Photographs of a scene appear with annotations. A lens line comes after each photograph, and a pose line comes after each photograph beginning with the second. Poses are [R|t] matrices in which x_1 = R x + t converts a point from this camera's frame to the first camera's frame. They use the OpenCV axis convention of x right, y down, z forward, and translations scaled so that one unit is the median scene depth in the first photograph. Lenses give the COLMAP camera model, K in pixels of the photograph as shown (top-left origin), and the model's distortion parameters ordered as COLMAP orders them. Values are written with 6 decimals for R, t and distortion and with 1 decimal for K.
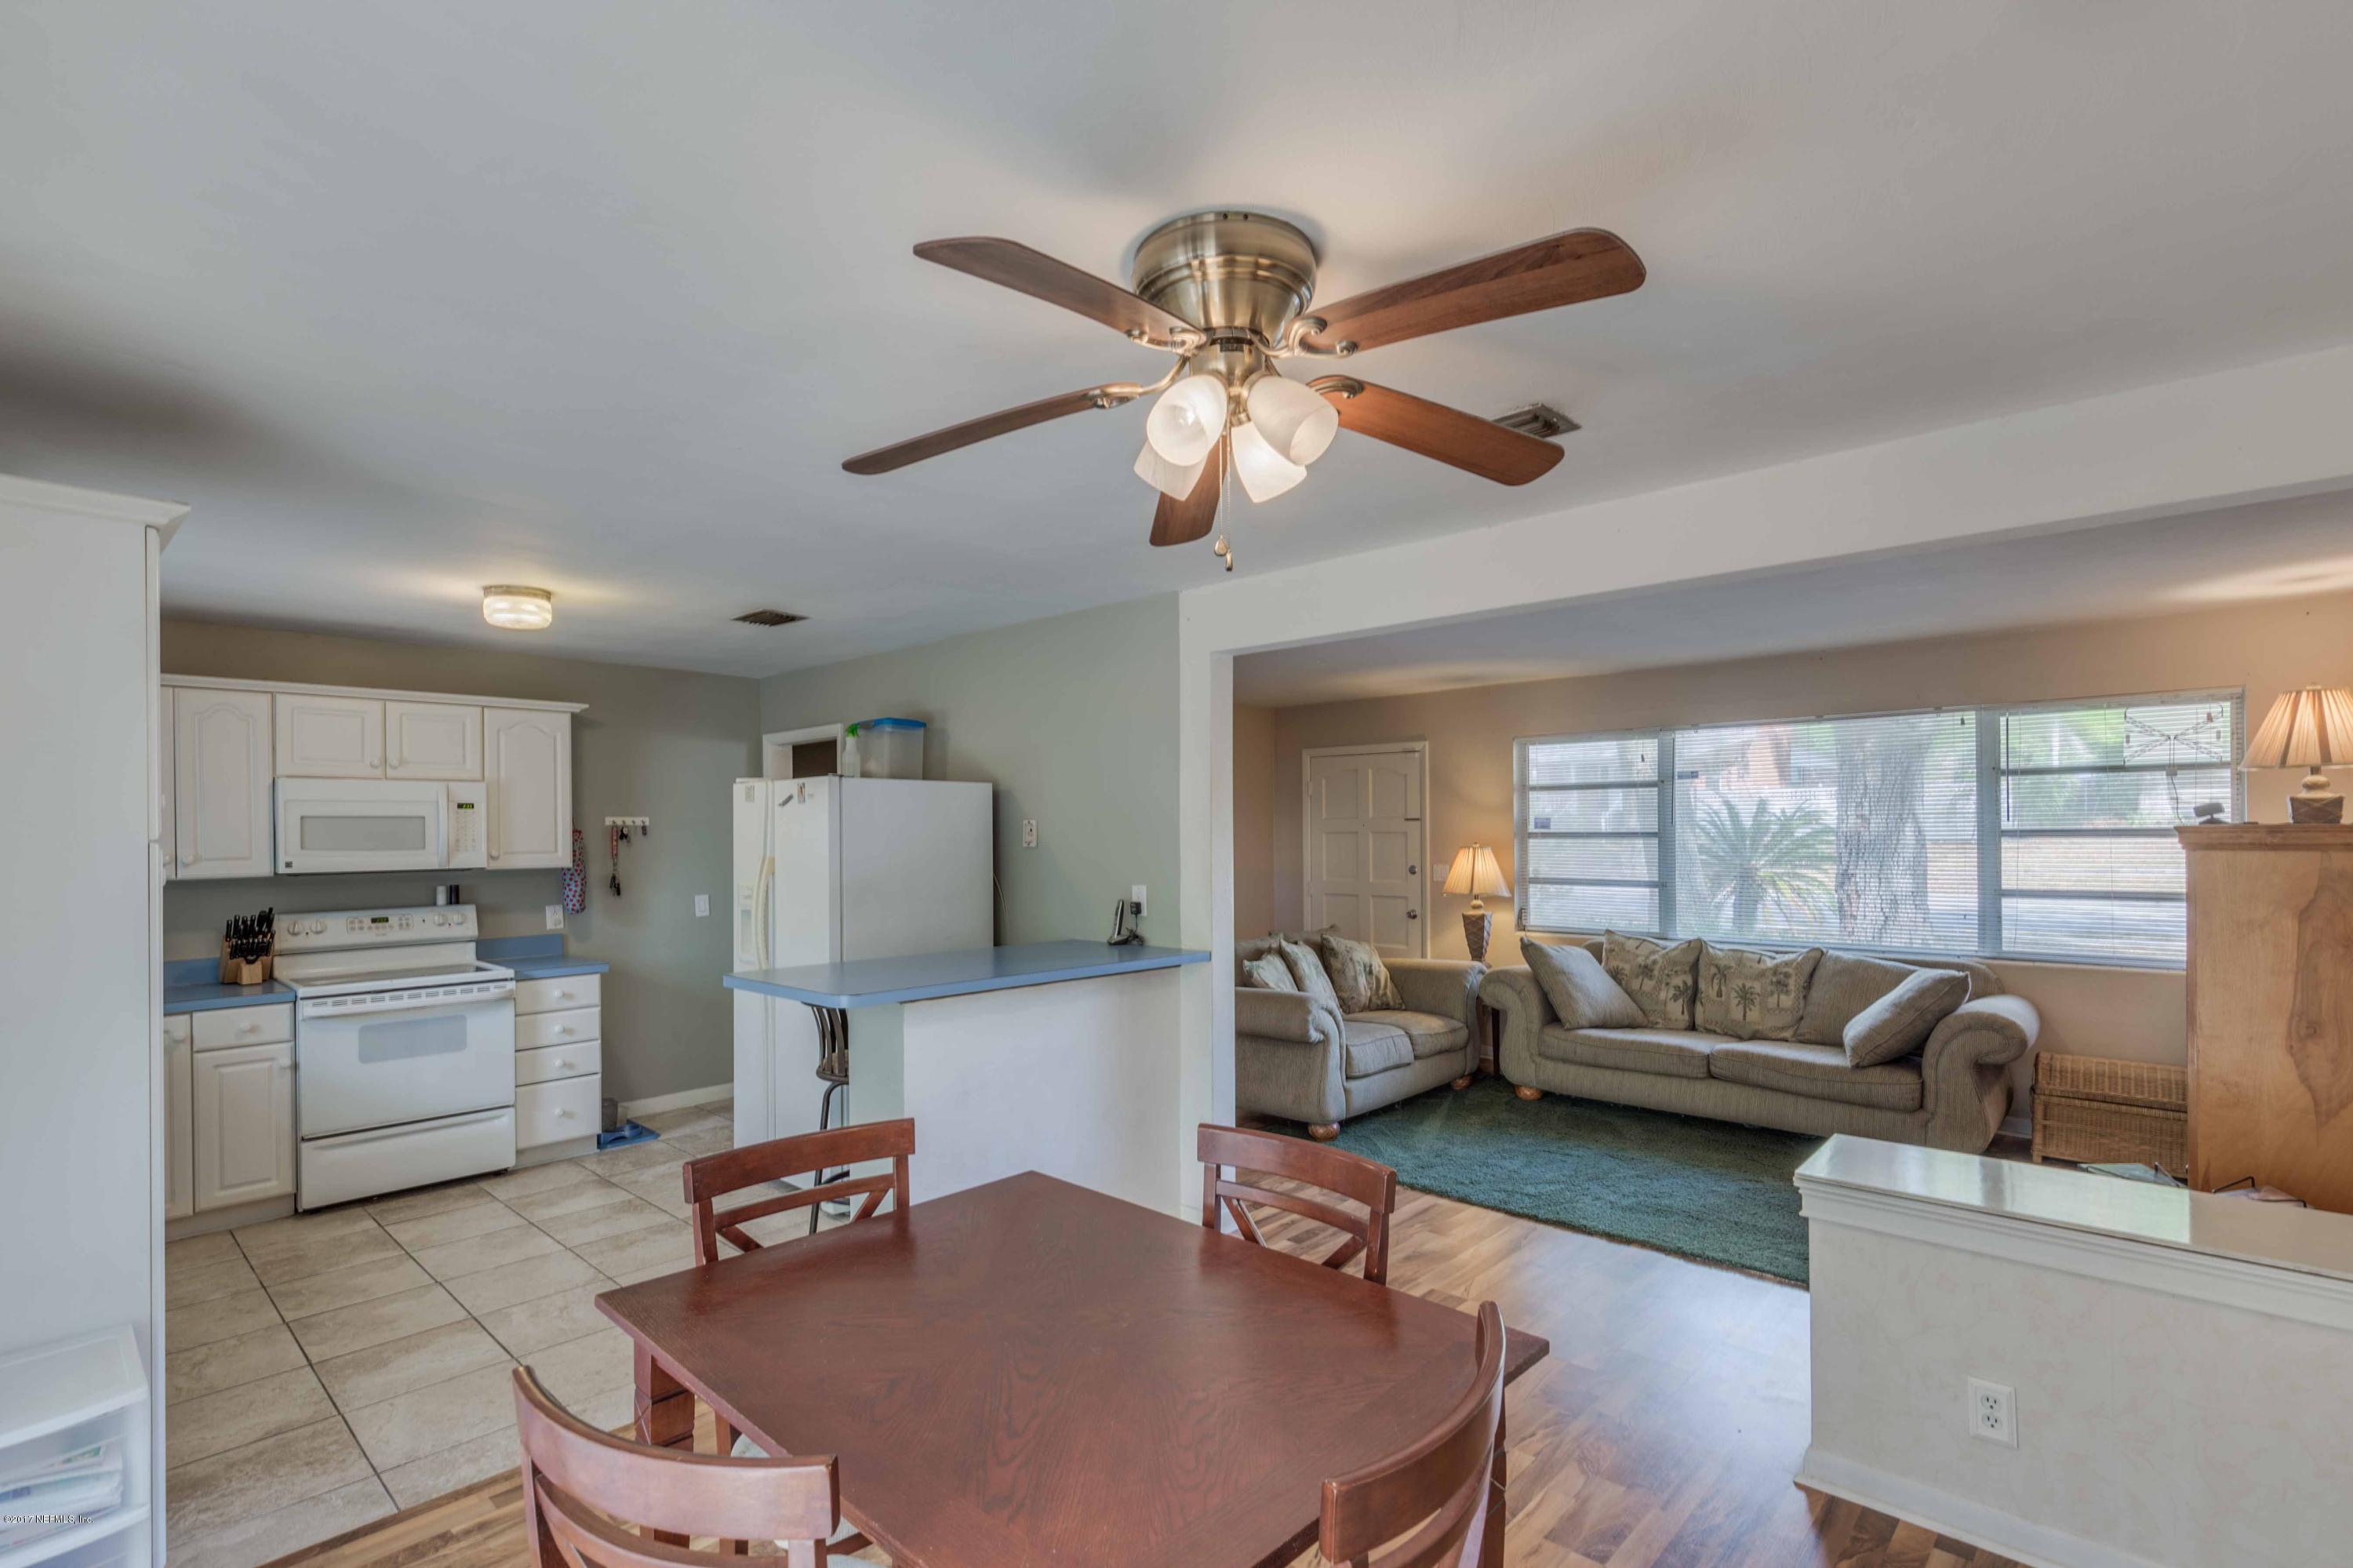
lens RADIAL K [[1081.3, 0, 1187.7], [0, 1081.3, 824.4], [0, 0, 1]] dist [0.008077, -0.003240]
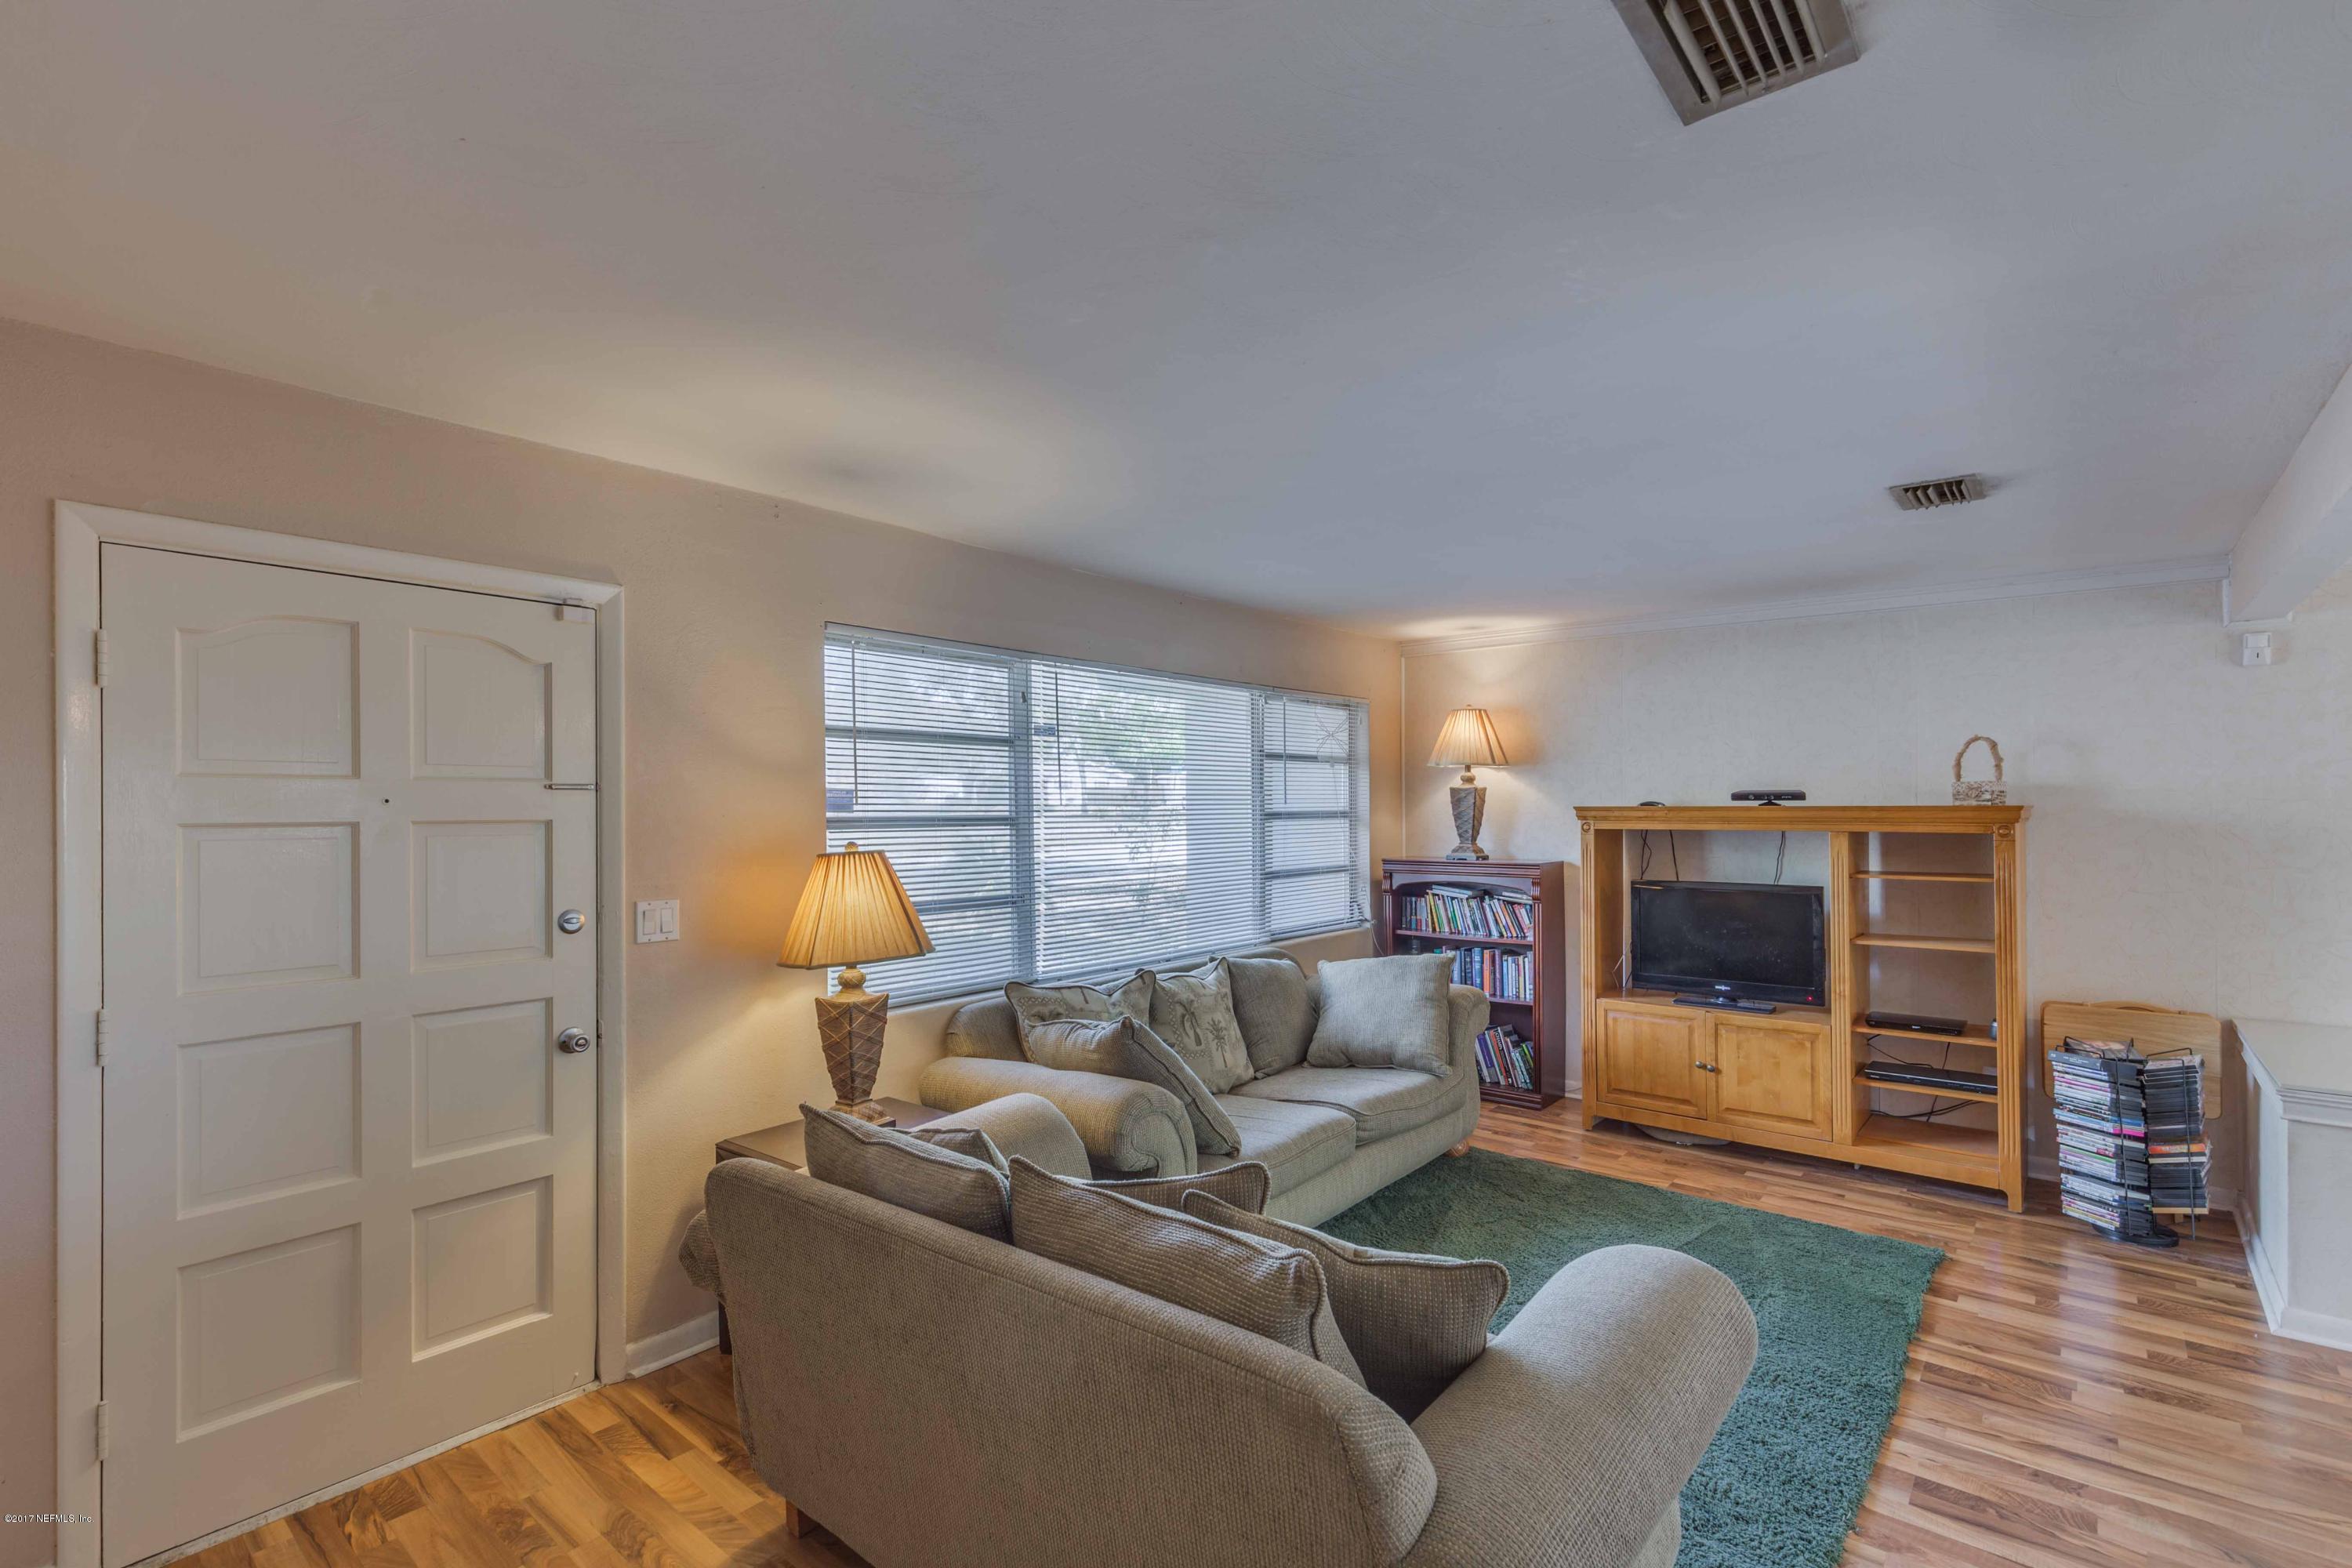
lens RADIAL K [[1080.8, 0, 1166.9], [0, 1080.8, 811.6], [0, 0, 1]] dist [0.008077, -0.003240]
pose [[-0.051529, 0.003676, 0.998665, -0.261877], [-0.000850, 0.999993, -0.003725, 0.008327], [-0.998671, -0.001041, -0.051525, 1.233621]]
